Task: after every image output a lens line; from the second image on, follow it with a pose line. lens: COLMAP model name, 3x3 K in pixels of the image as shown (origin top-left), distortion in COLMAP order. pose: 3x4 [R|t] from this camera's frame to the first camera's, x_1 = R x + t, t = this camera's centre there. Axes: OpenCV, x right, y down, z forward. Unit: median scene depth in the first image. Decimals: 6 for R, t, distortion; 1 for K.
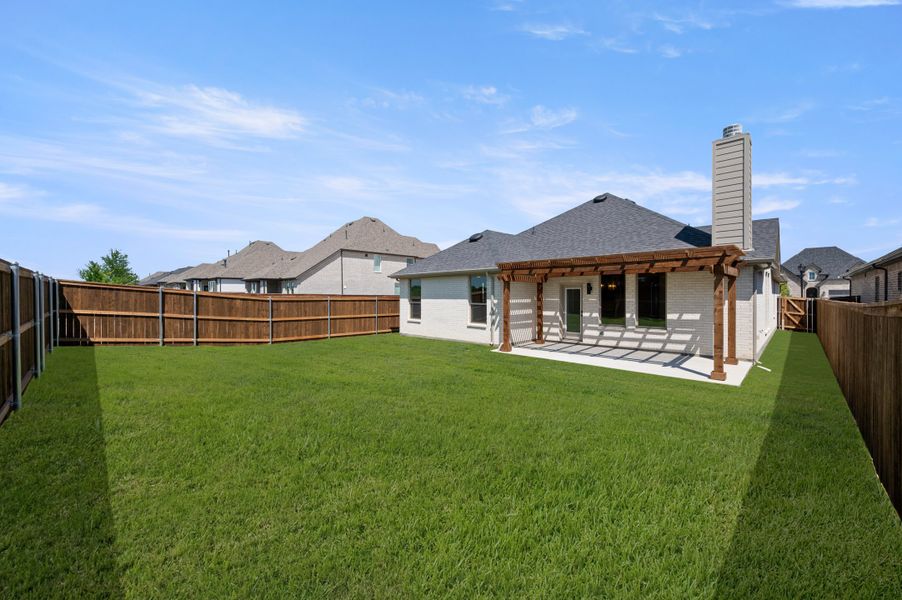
lens RADIAL K [[354.5, 0, 451.7], [0, 354.5, 297.8], [0, 0, 1]] dist [-0.000061, -0.000112]
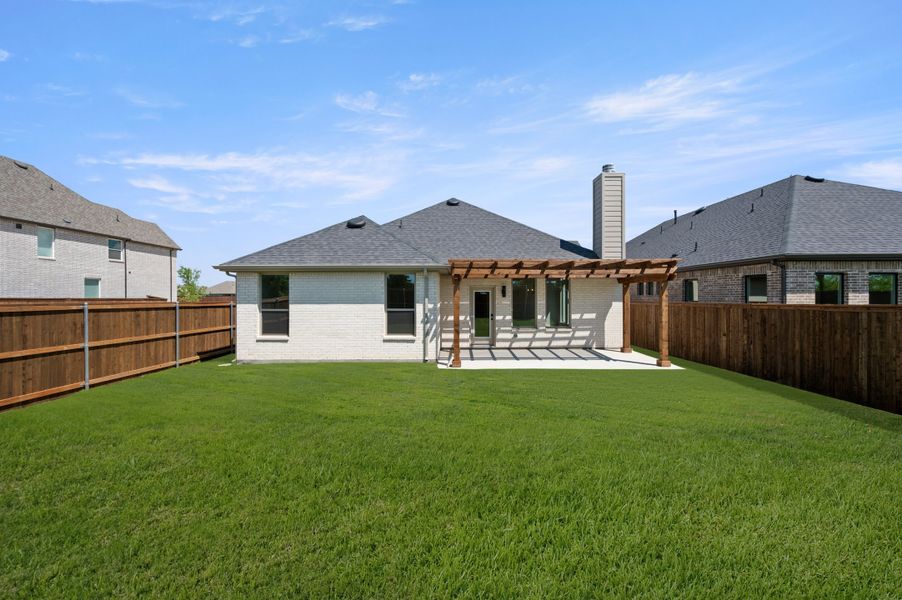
lens RADIAL K [[354.5, 0, 451.7], [0, 354.5, 297.8], [0, 0, 1]] dist [-0.000061, -0.000112]
pose [[0.717497, -0.001667, 0.696560, -0.395200], [0.006658, 0.999968, -0.004464, -0.004528], [-0.696530, 0.007841, 0.717485, 0.381550]]
